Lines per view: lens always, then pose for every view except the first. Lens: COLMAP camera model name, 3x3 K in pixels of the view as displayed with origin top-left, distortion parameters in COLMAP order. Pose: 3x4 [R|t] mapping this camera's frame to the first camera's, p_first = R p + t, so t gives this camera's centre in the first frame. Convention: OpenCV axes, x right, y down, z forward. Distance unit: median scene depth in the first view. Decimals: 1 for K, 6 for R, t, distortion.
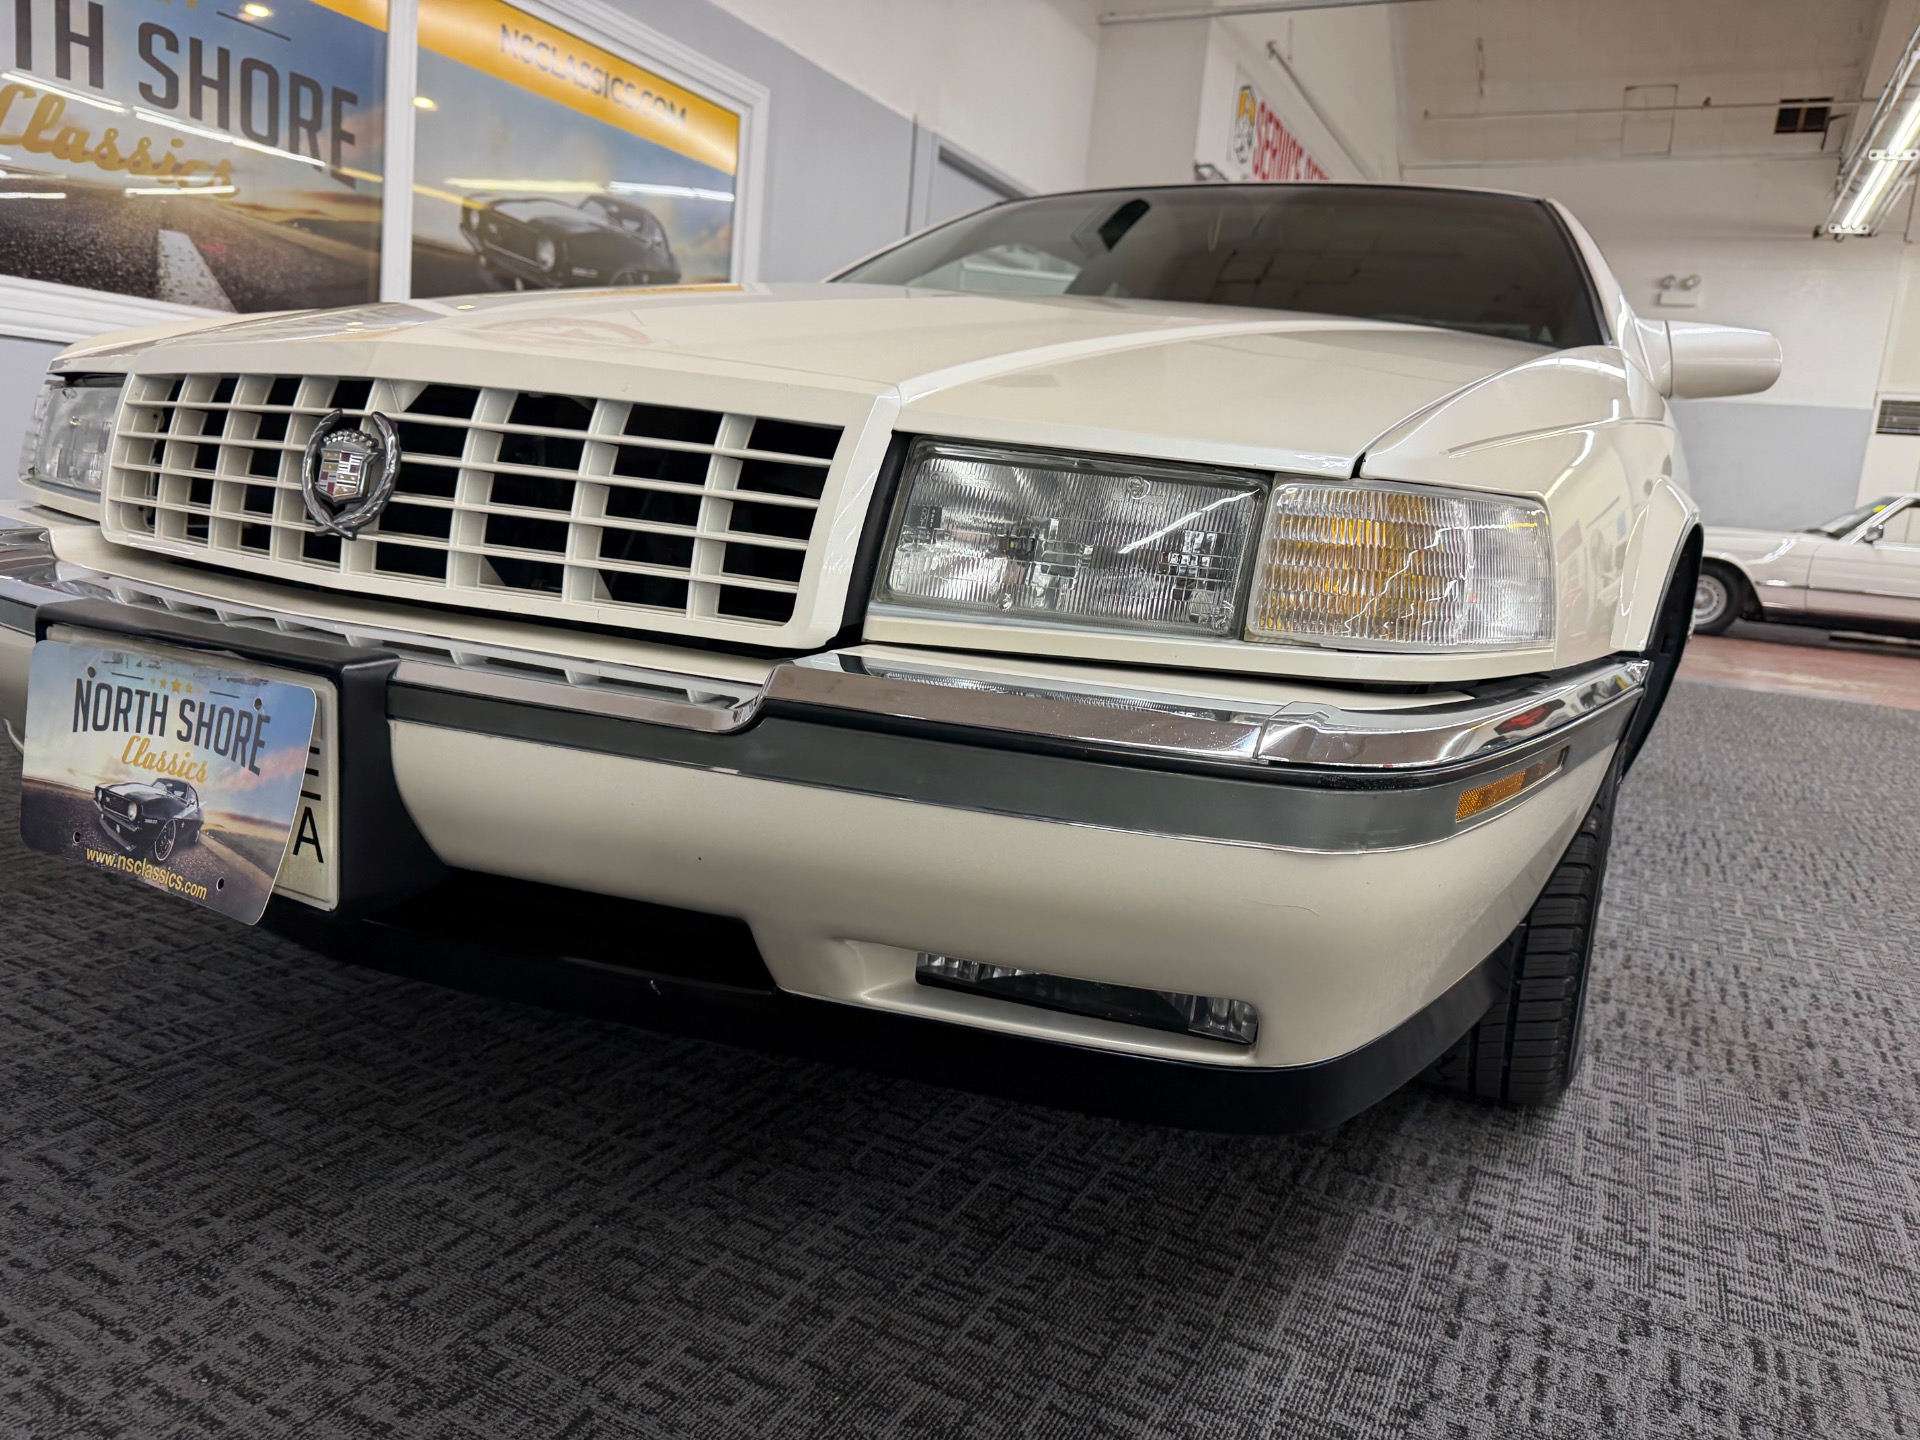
lens RADIAL K [[1392.5, 0, 960.0], [0, 1392.5, 720.0], [0, 0, 1]] dist [-0.004174, -0.000679]
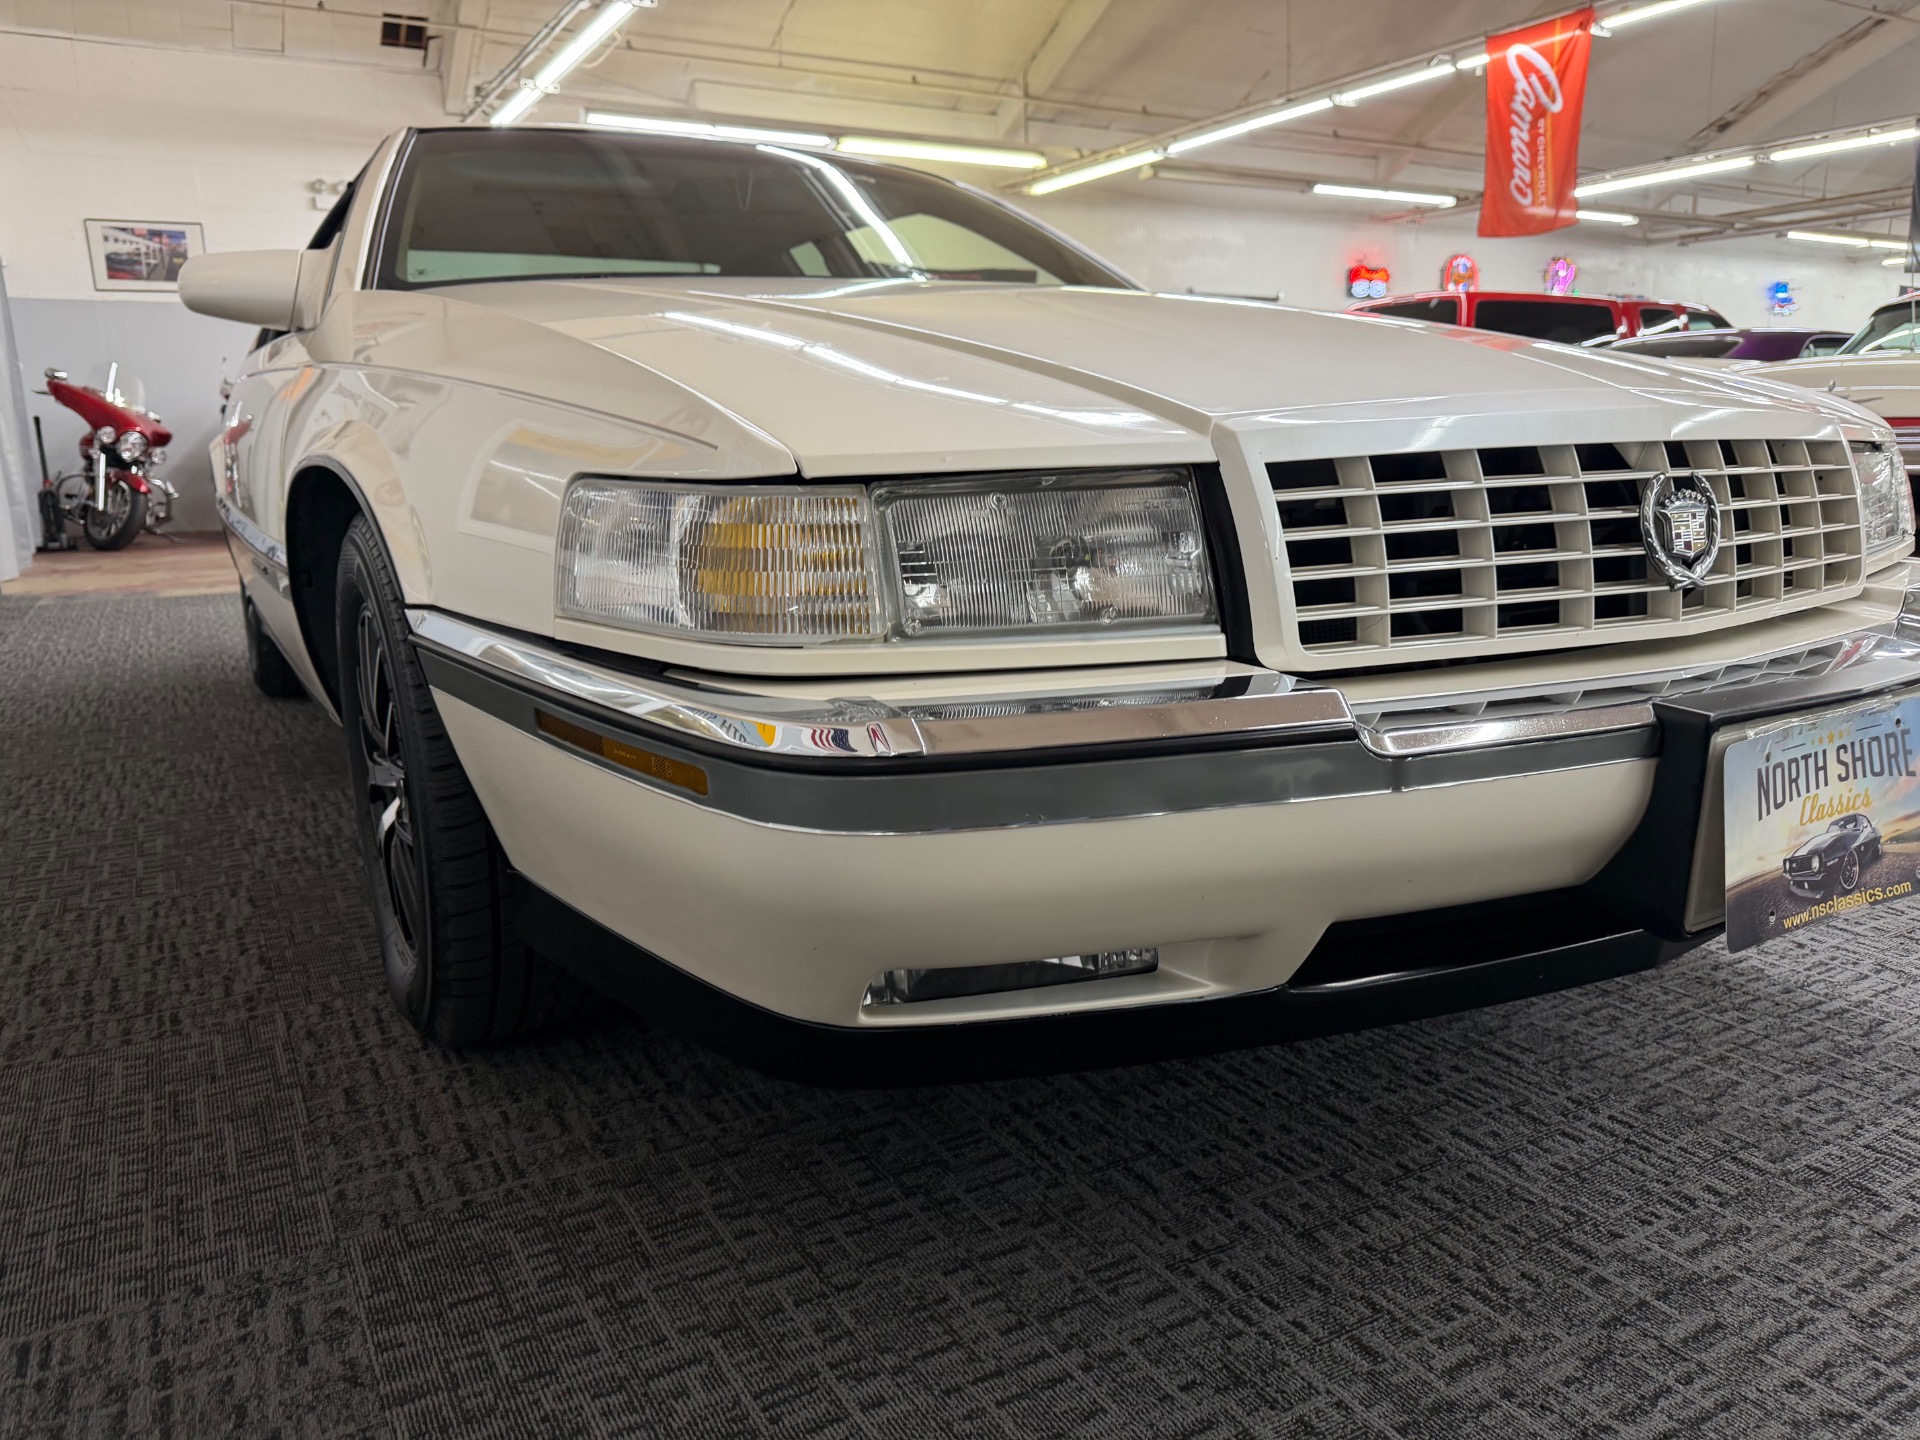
lens RADIAL K [[1374.0, 0, 986.2], [0, 1374.0, 715.9], [0, 0, 1]] dist [-0.001058, -0.005627]
pose [[0.531063, -0.266101, 0.804464, -1.078384], [0.205820, 0.961485, 0.182169, -0.227766], [-0.821955, 0.068832, 0.565377, 0.558398]]
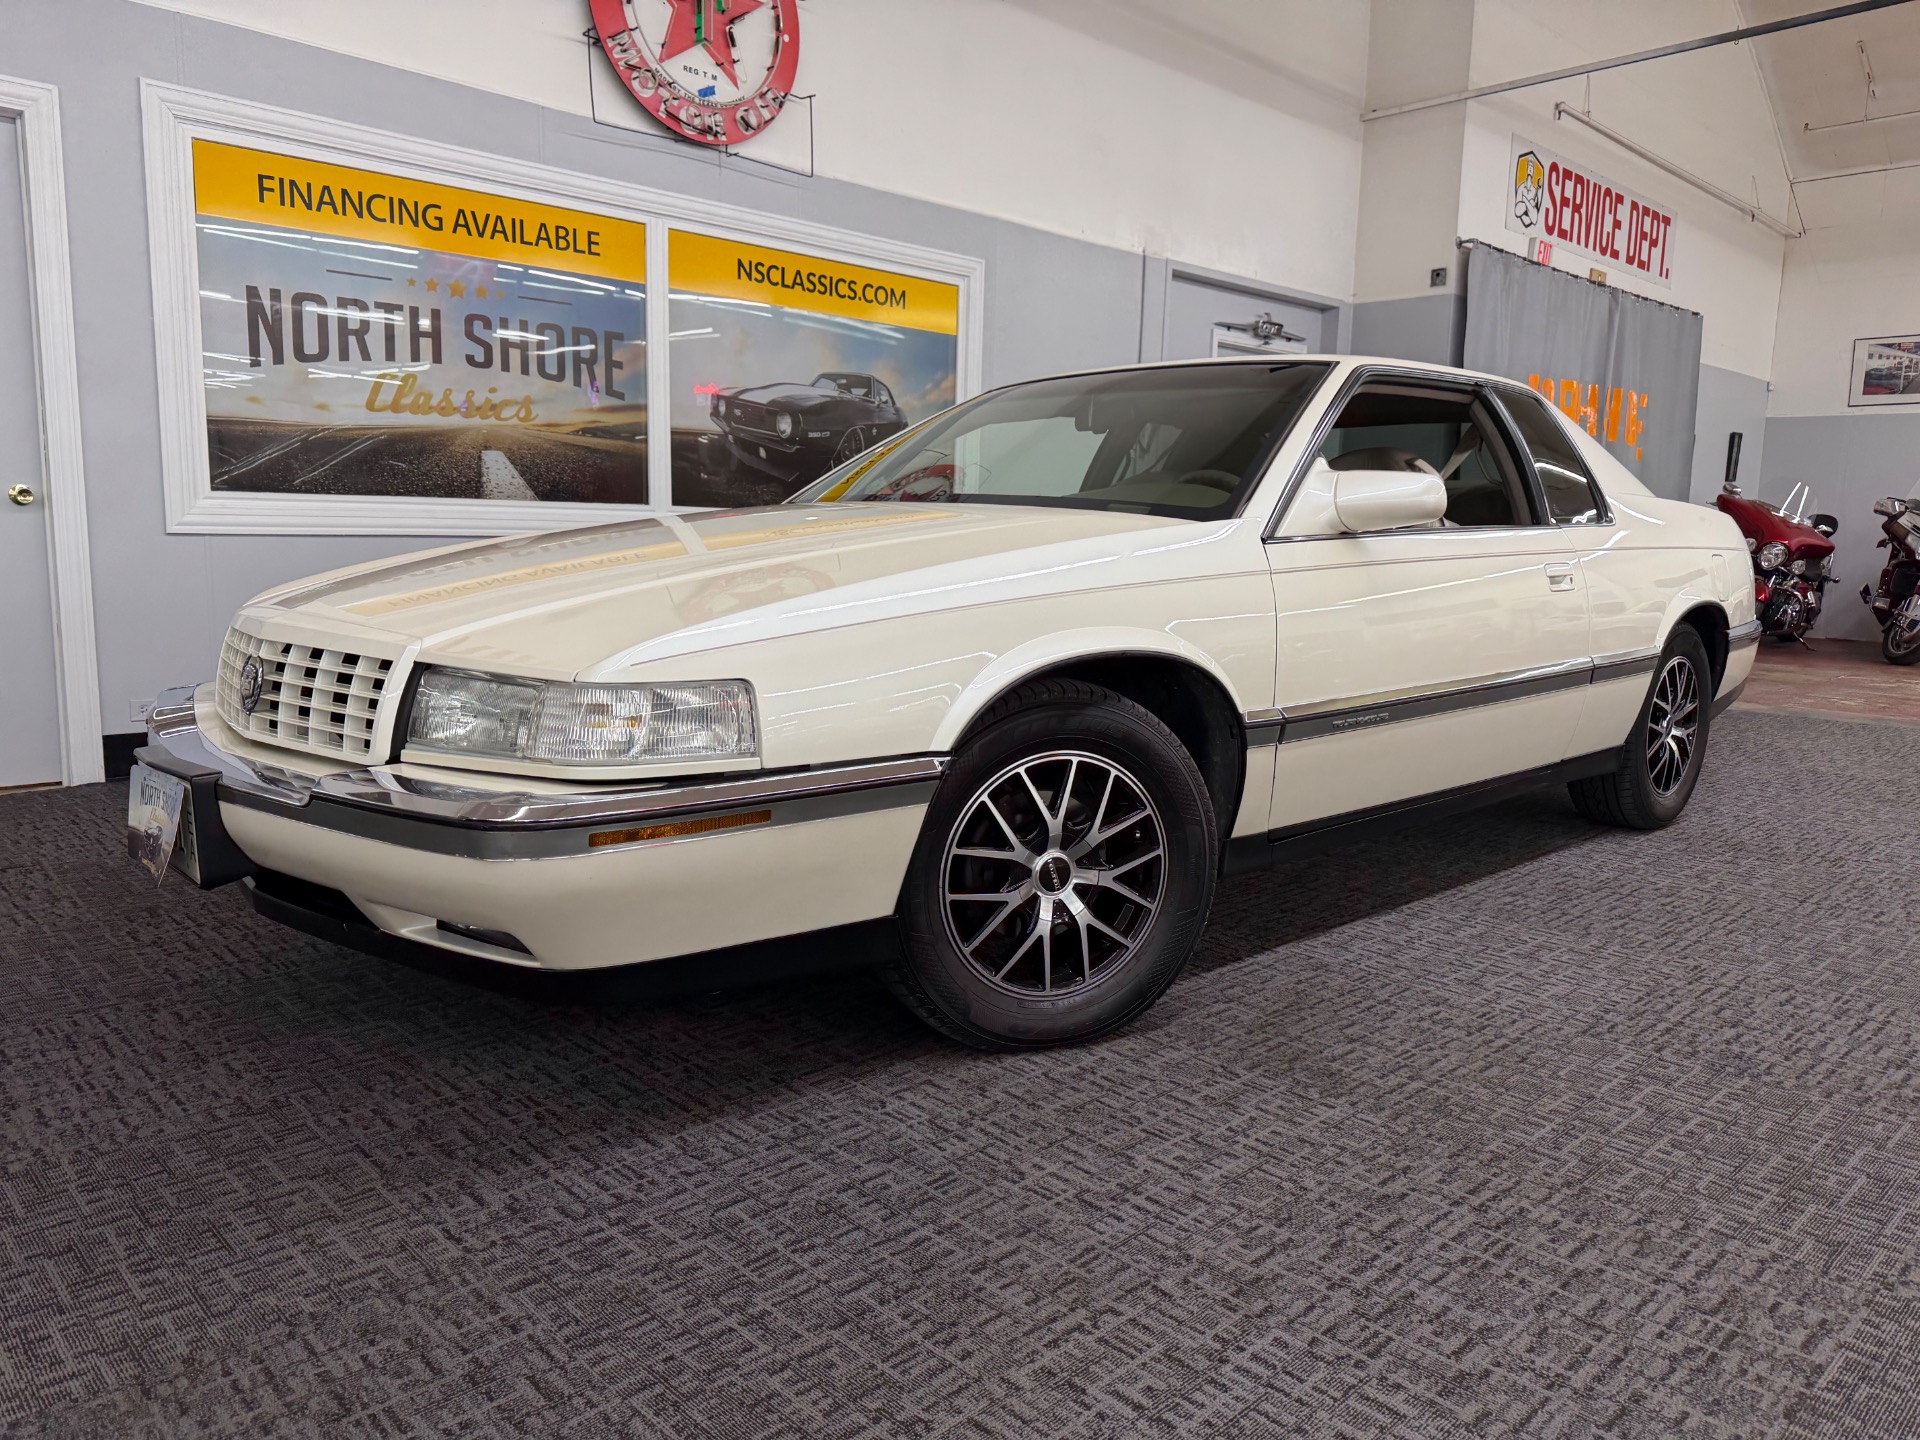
lens RADIAL K [[1361.8, 0, 966.3], [0, 1361.8, 723.2], [0, 0, 1]] dist [0.140086, -0.281711]
pose [[0.941991, -0.019076, -0.335095, 0.863013], [0.006247, 0.999207, -0.039320, -0.017173], [0.335580, 0.034946, 0.941363, -0.416401]]
